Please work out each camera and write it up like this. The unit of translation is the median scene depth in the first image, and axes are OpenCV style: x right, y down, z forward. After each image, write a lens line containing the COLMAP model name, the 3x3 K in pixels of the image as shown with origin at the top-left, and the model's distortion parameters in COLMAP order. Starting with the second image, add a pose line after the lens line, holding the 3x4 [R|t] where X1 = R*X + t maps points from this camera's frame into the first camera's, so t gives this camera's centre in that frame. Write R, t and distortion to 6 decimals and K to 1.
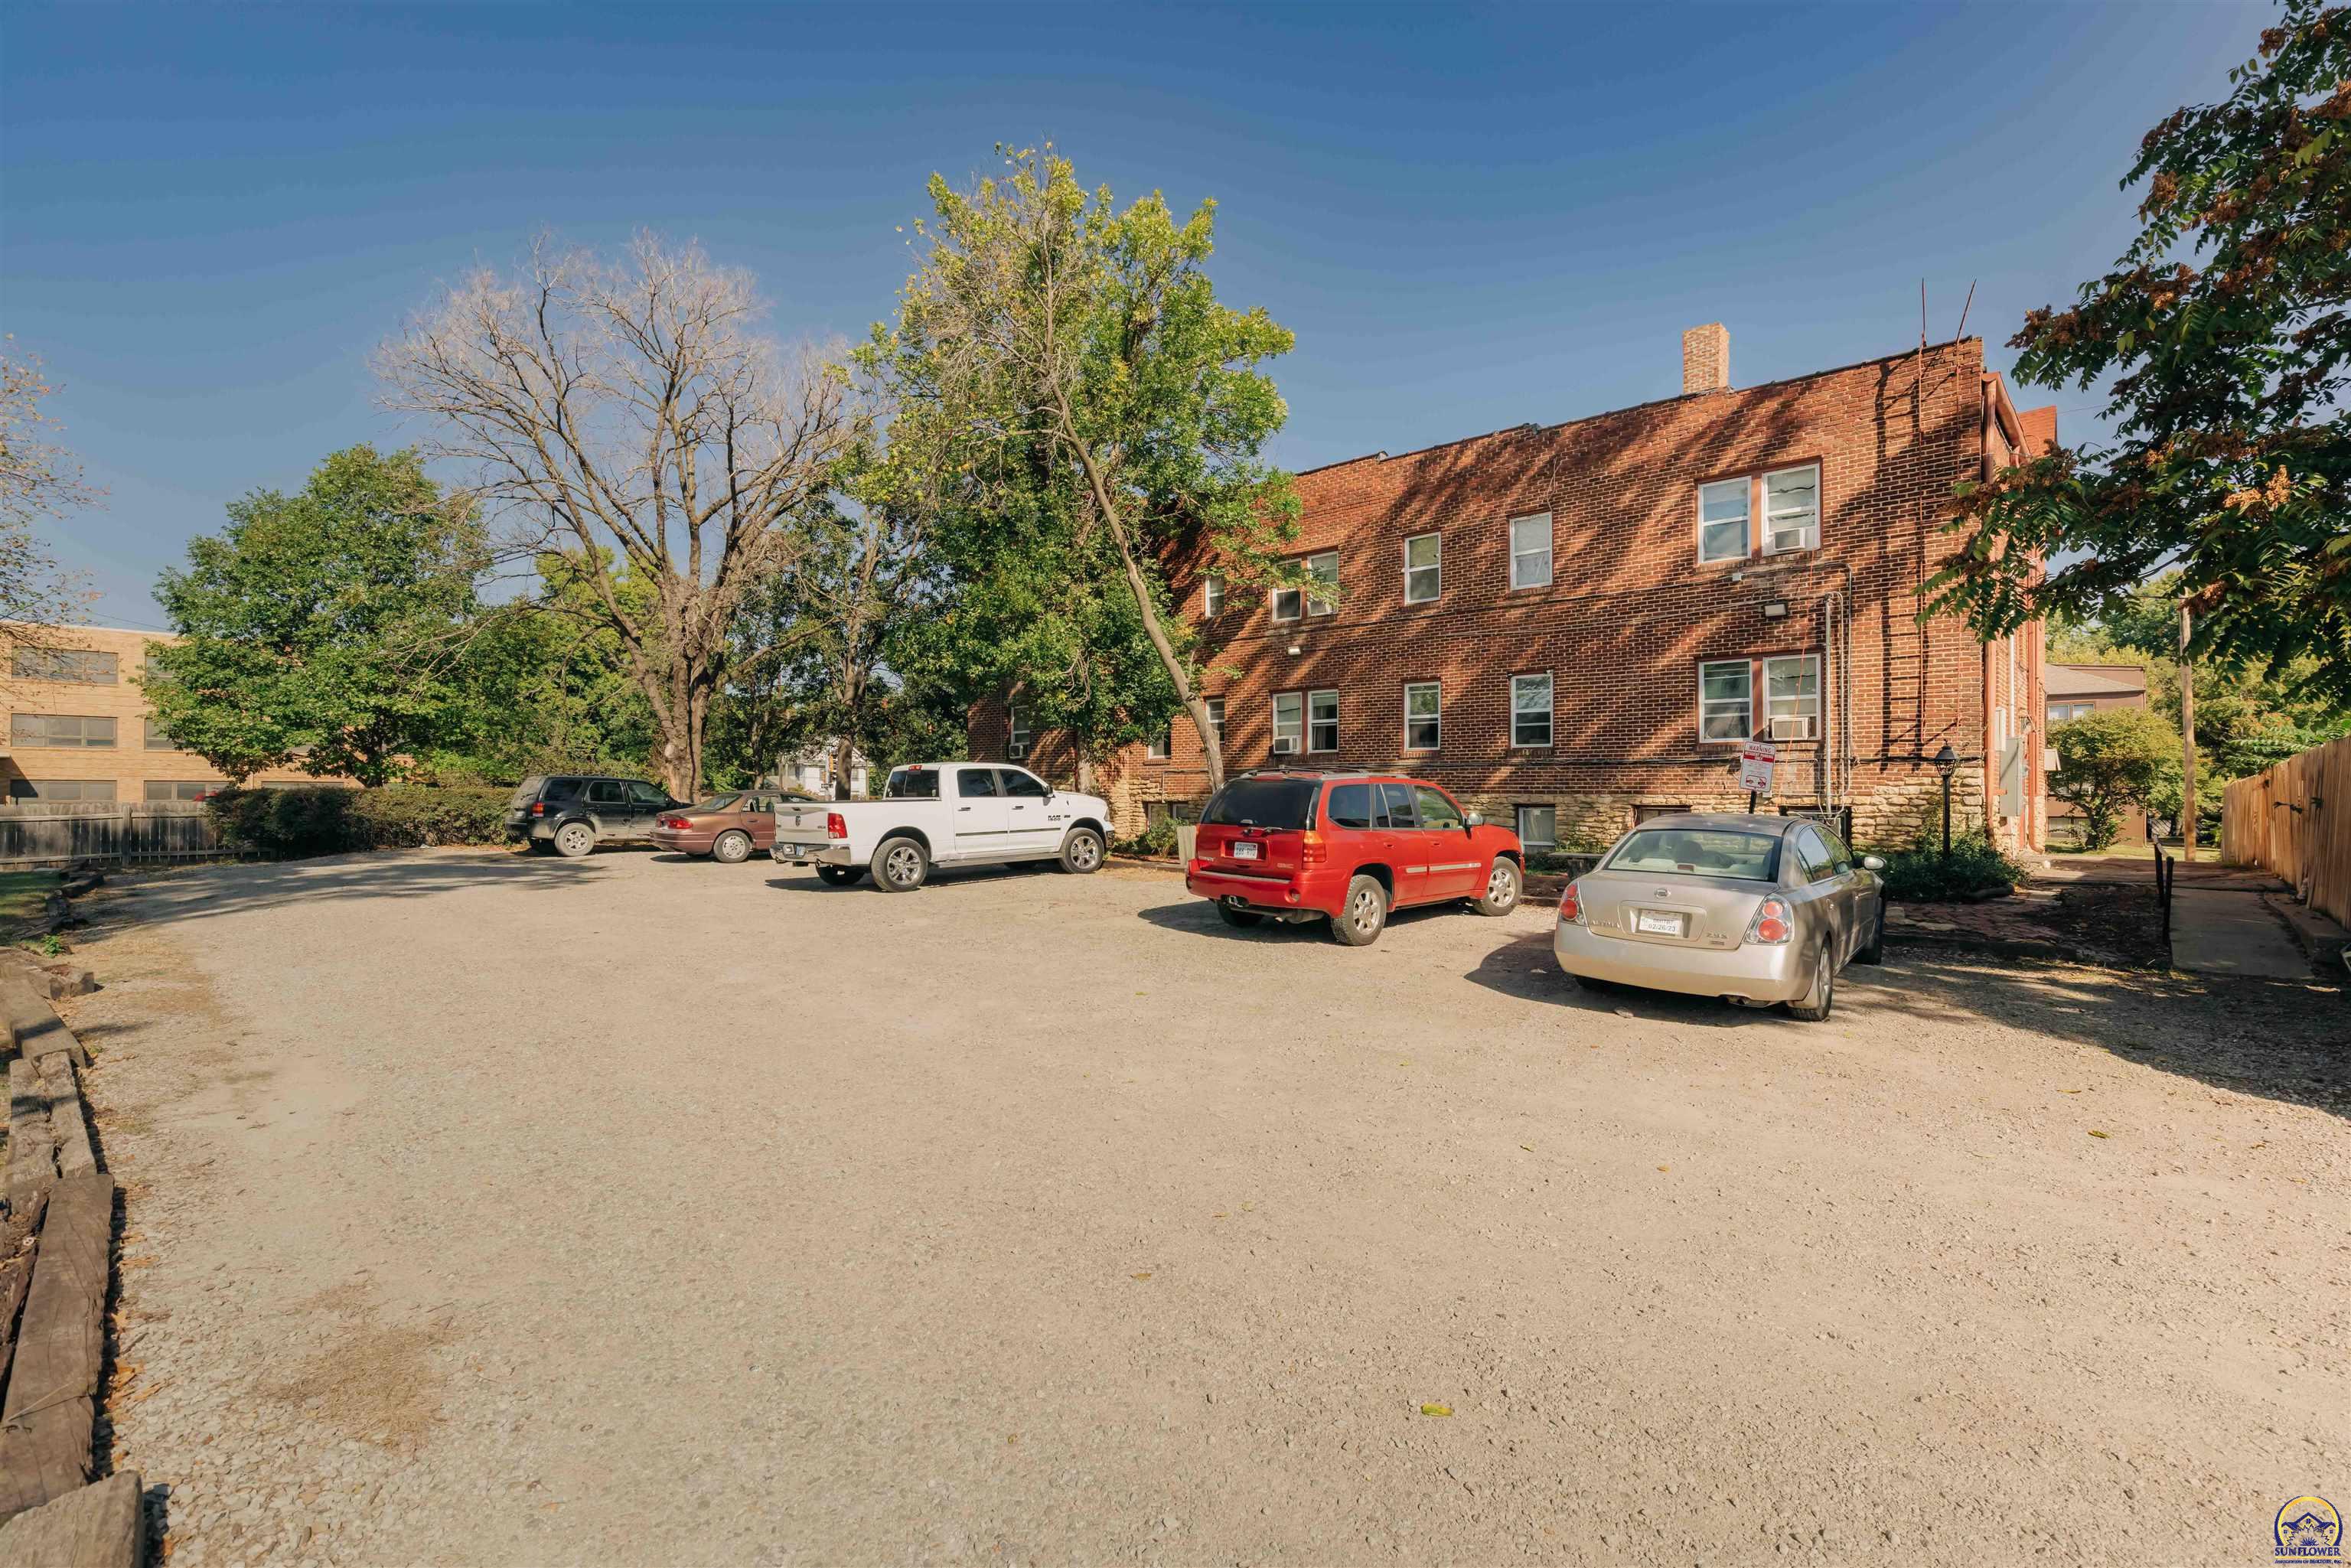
lens RADIAL K [[1113.7, 0, 1175.5], [0, 1113.7, 784.0], [0, 0, 1]] dist [0.012348, -0.000166]
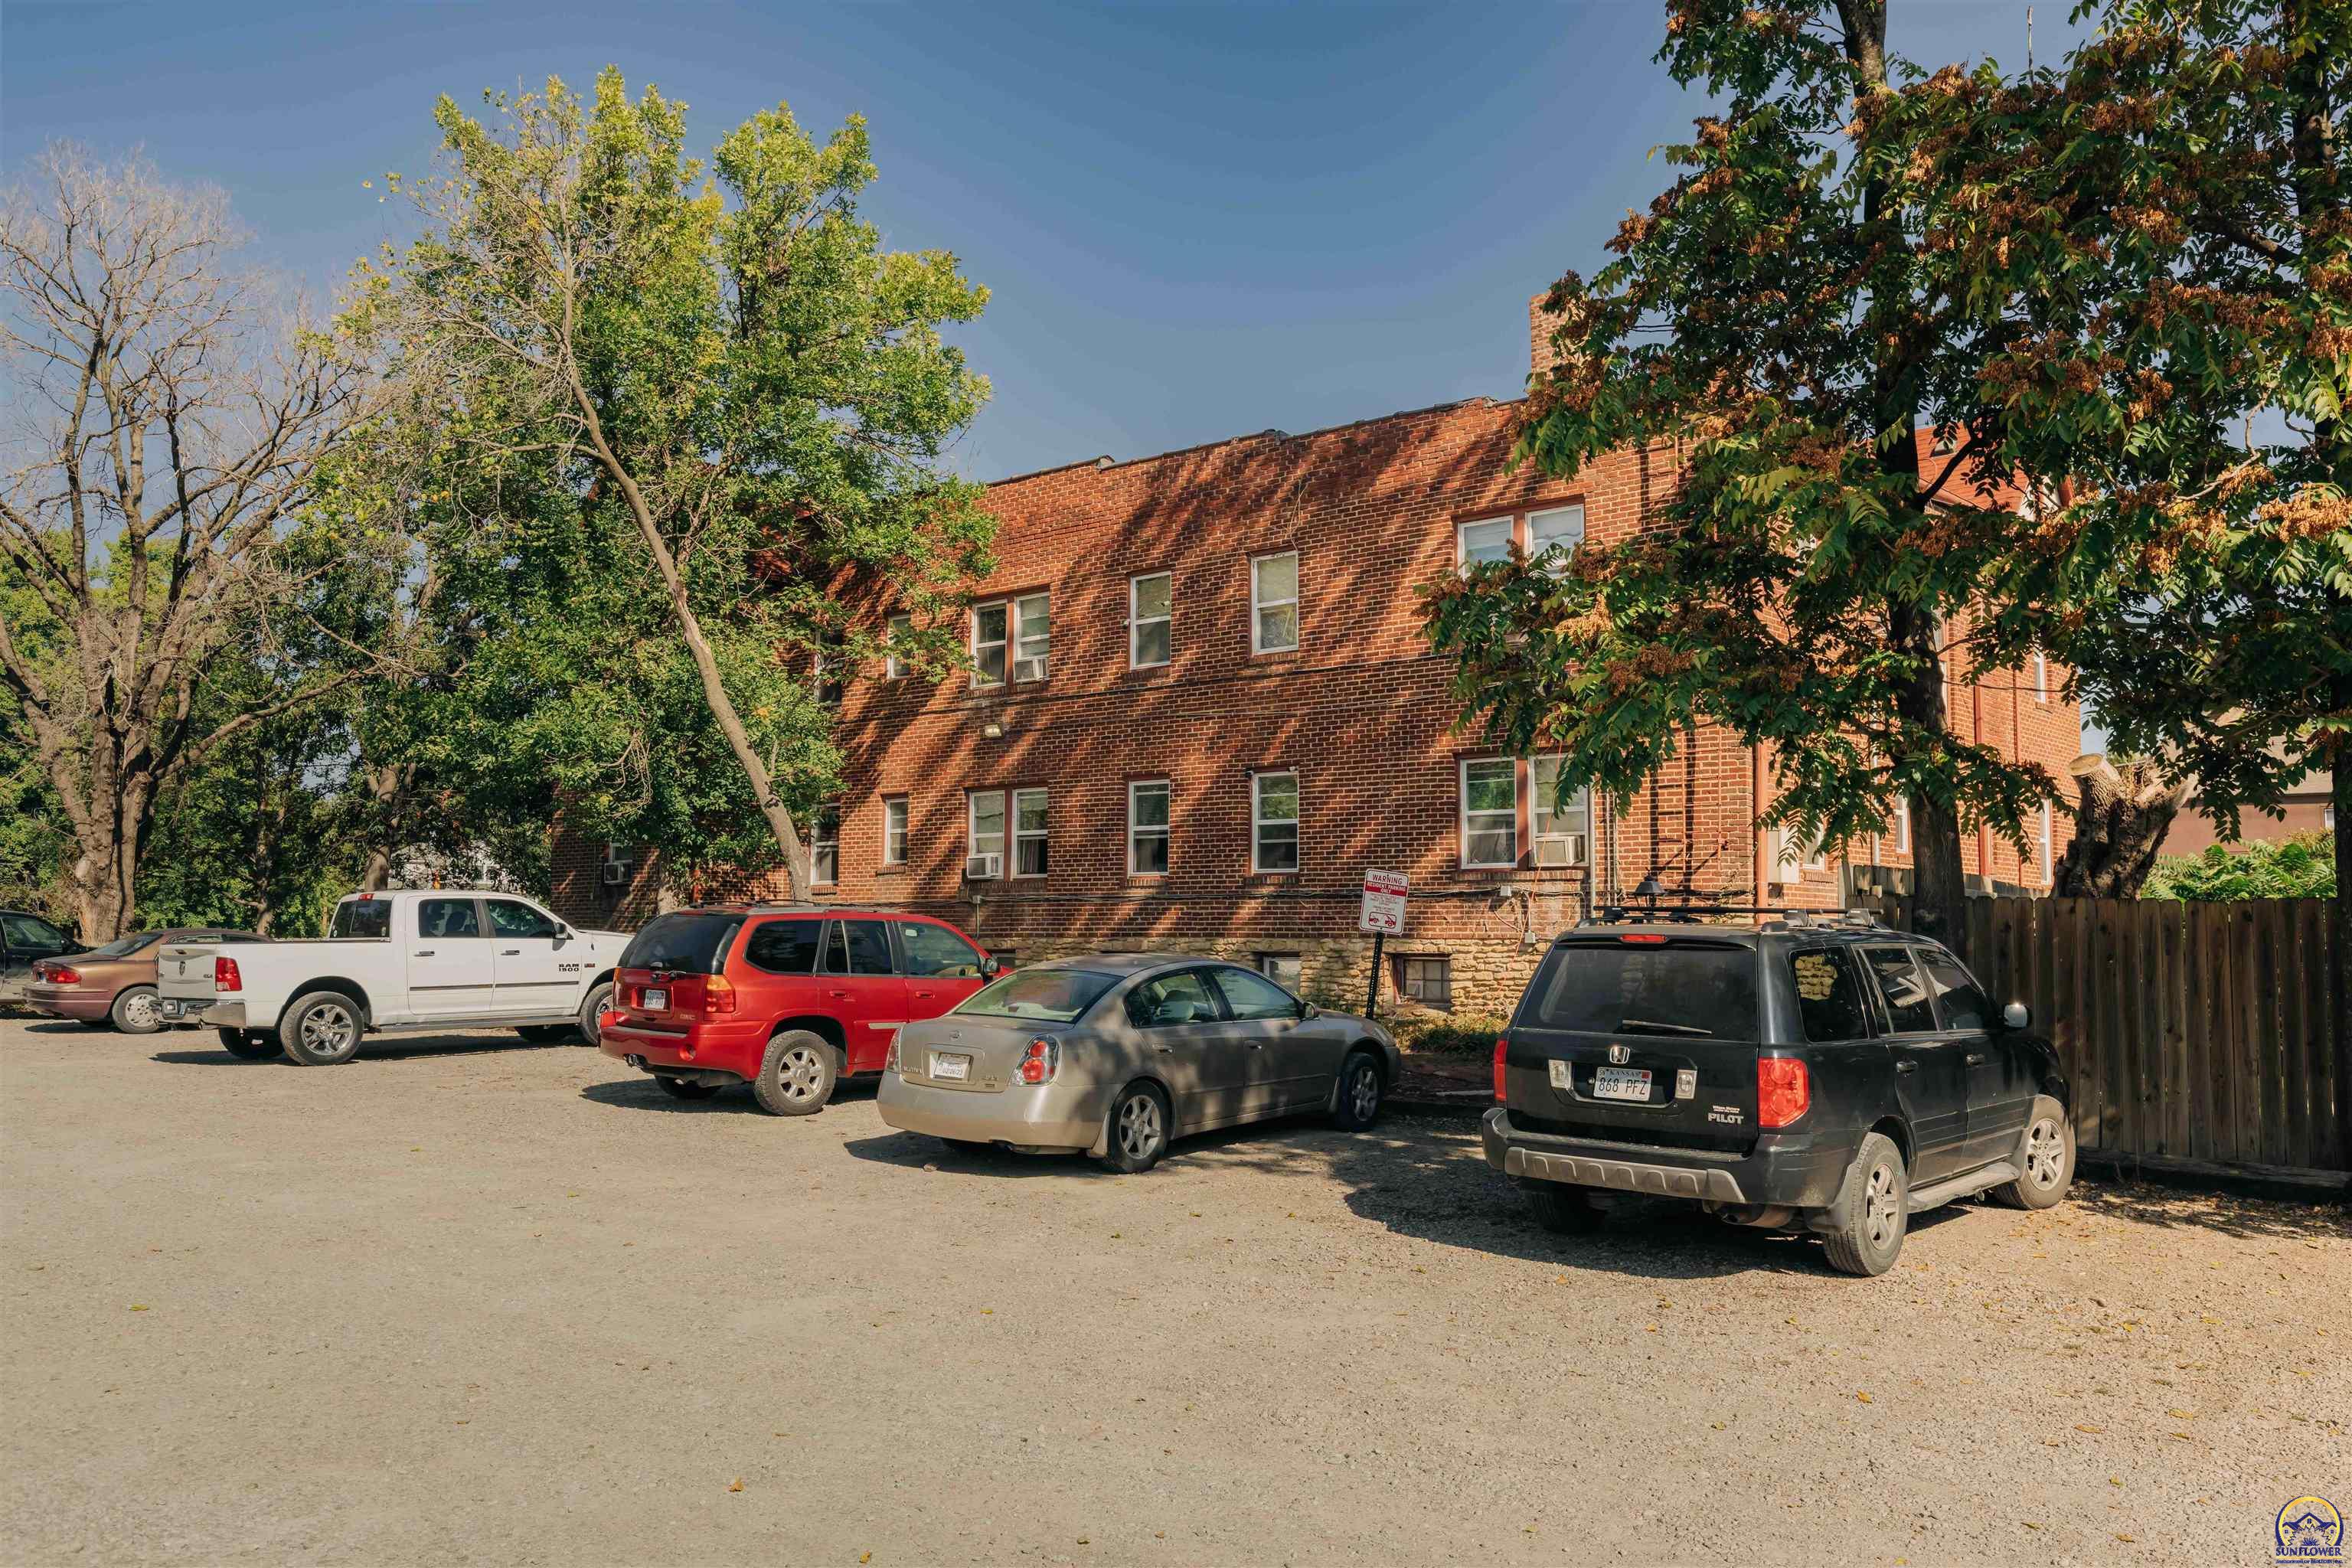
lens RADIAL K [[1920.6, 0, 1176.0], [0, 1920.6, 784.0], [0, 0, 1]] dist [0.000962, 0.005114]
pose [[0.999259, 0.007332, 0.037790, 0.202283], [-0.004499, 0.997210, -0.074516, 0.002403], [-0.038231, 0.074291, 0.996504, -0.228239]]
